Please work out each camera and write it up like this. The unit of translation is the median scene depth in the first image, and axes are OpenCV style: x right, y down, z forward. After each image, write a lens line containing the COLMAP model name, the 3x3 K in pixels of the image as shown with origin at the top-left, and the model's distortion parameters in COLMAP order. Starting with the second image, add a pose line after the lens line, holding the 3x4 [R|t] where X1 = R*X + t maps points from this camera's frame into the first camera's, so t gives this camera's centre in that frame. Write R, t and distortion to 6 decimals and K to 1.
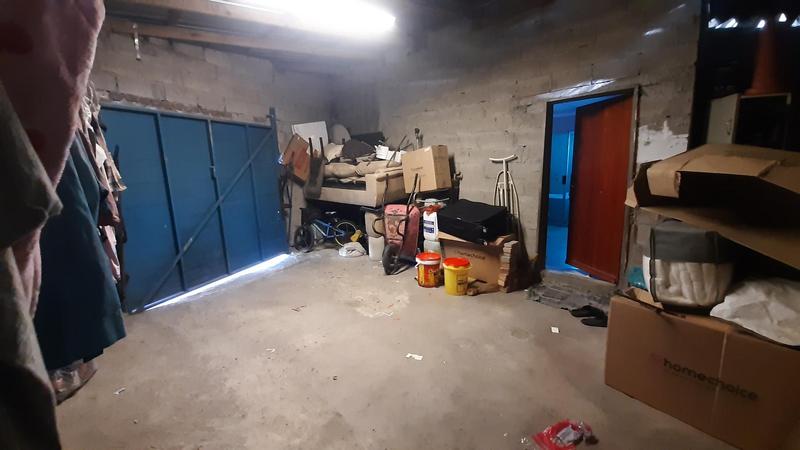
lens RADIAL K [[310.9, 0, 403.0], [0, 310.9, 217.9], [0, 0, 1]] dist [-0.006755, -0.000618]
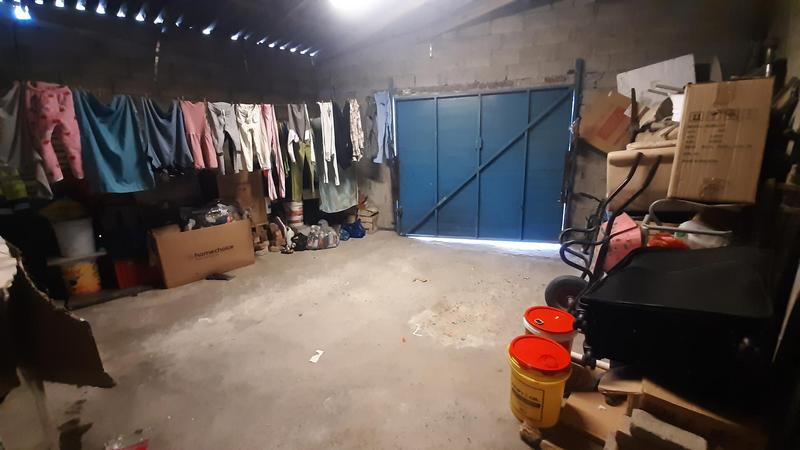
lens RADIAL K [[310.9, 0, 397.3], [0, 310.9, 220.1], [0, 0, 1]] dist [-0.006755, -0.000618]
pose [[0.066489, 0.257982, -0.963859, 0.500923], [-0.139788, 0.958878, 0.247006, -0.120936], [0.987947, 0.118313, 0.099818, 0.655241]]
